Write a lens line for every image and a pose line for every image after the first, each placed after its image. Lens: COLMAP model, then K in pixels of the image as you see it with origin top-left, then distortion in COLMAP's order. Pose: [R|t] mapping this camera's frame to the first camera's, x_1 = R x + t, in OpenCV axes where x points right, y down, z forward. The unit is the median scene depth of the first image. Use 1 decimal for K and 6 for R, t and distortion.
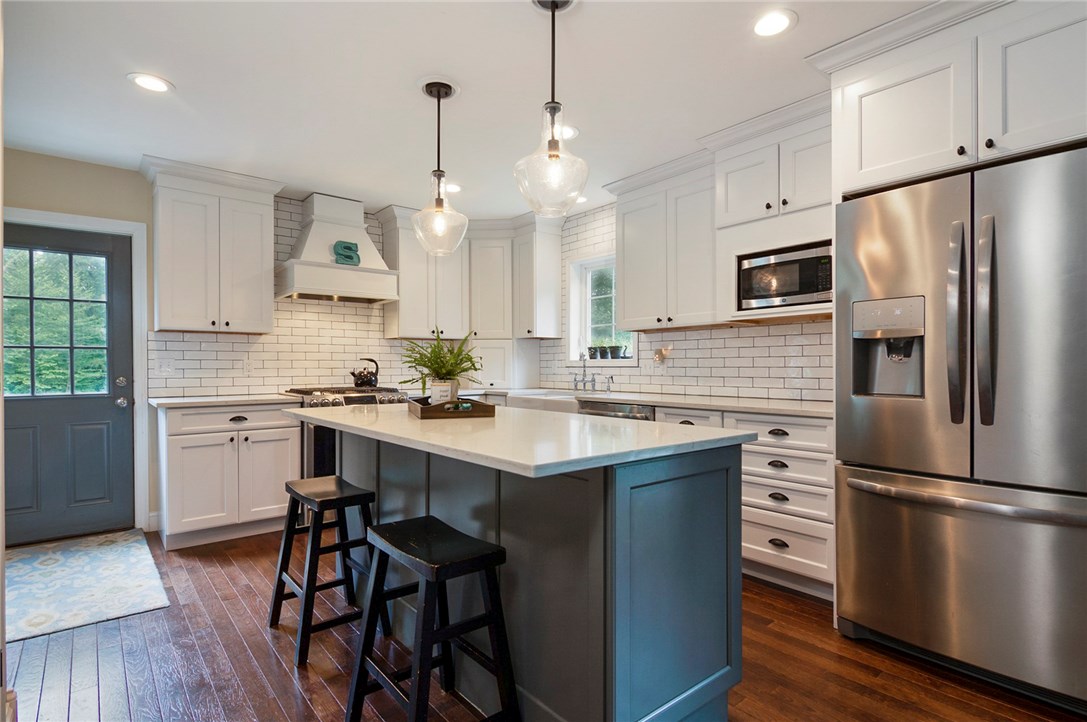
lens RADIAL K [[545.3, 0, 543.5], [0, 545.3, 361.0], [0, 0, 1]] dist [0.000578, -0.000368]
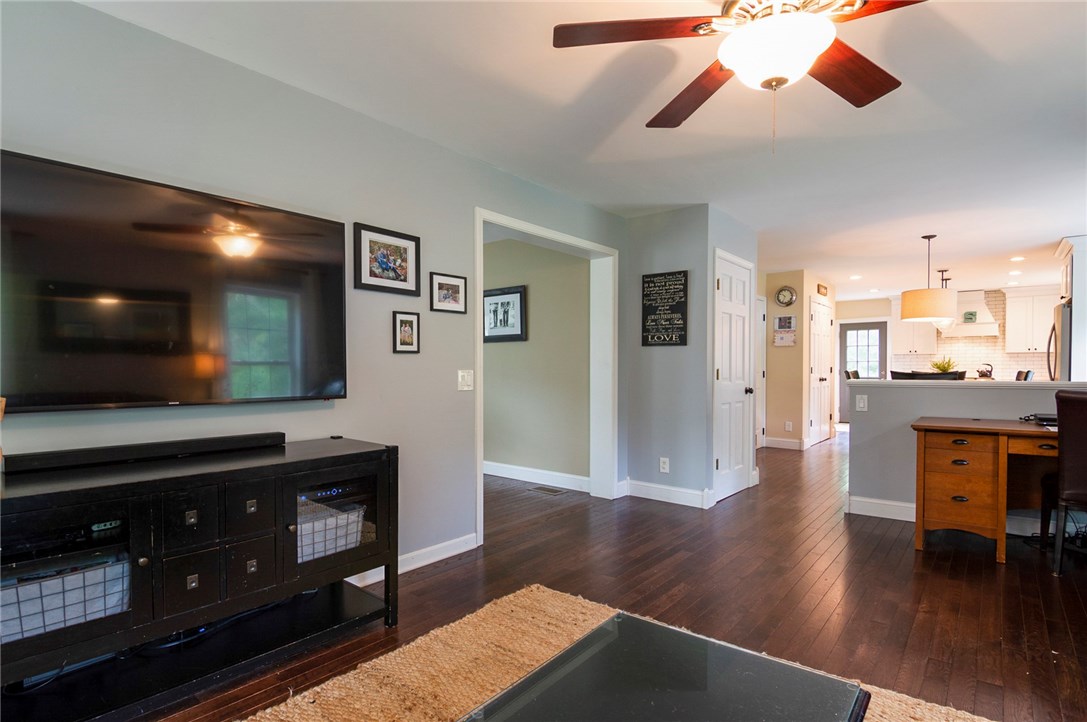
lens RADIAL K [[557.4, 0, 551.5], [0, 557.4, 377.1], [0, 0, 1]] dist [-0.008058, -0.001162]
pose [[0.204381, 0.017138, -0.978741, 1.526631], [0.011825, 0.999731, 0.019975, -0.018055], [0.978820, -0.015656, 0.204123, -1.148525]]
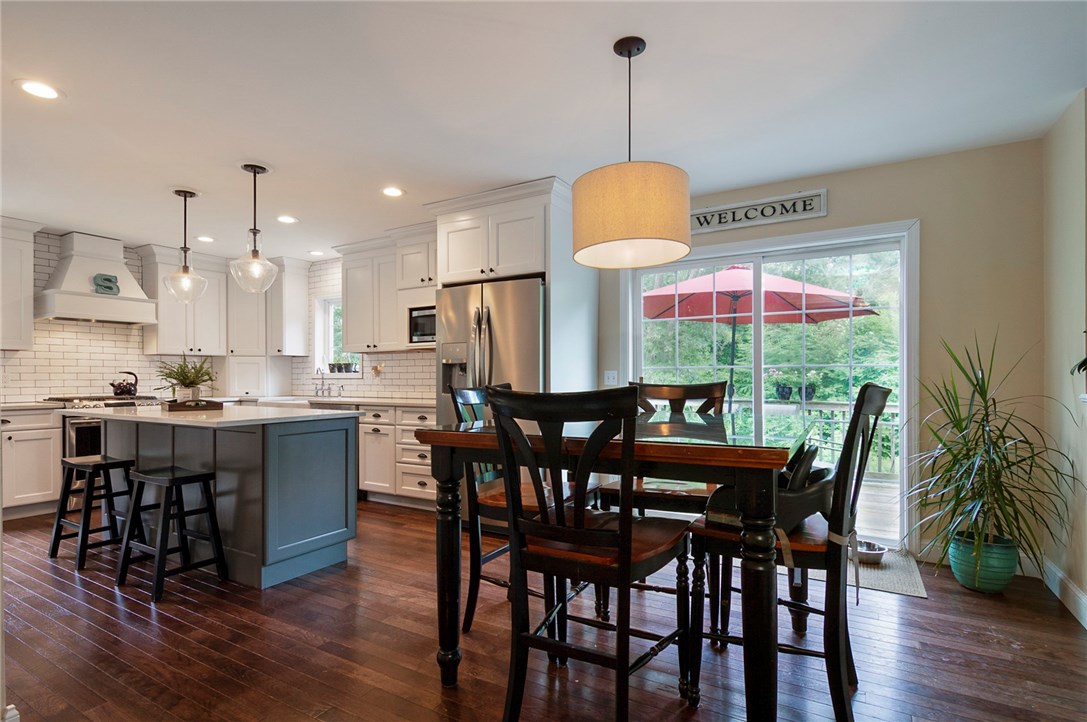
lens RADIAL K [[544.2, 0, 544.4], [0, 544.2, 377.3], [0, 0, 1]] dist [0.002581, -0.010129]
pose [[0.940121, 0.000401, 0.340842, 0.141125], [-0.003095, 0.999968, 0.007360, -0.004342], [-0.340828, -0.007974, 0.940092, -0.460691]]
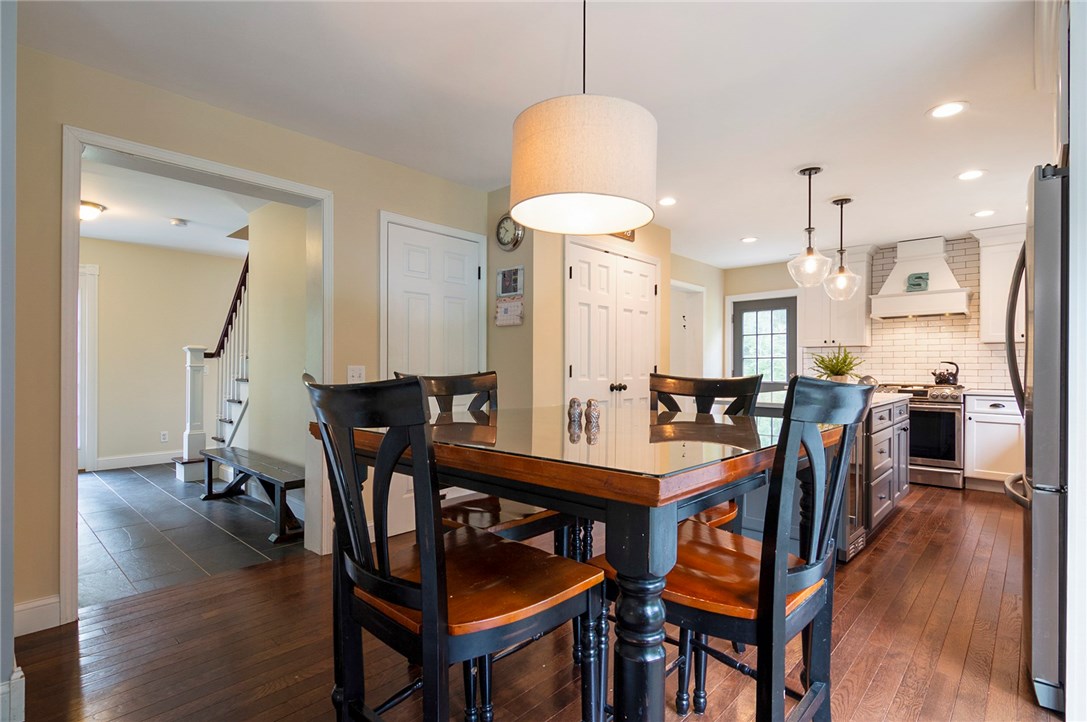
lens RADIAL K [[526.7, 0, 539.7], [0, 526.7, 366.1], [0, 0, 1]] dist [0.001939, -0.000129]
pose [[0.130098, 0.001945, -0.991499, 0.793677], [0.007505, 0.999967, 0.002946, -0.005640], [0.991473, -0.007825, 0.130079, -0.072984]]
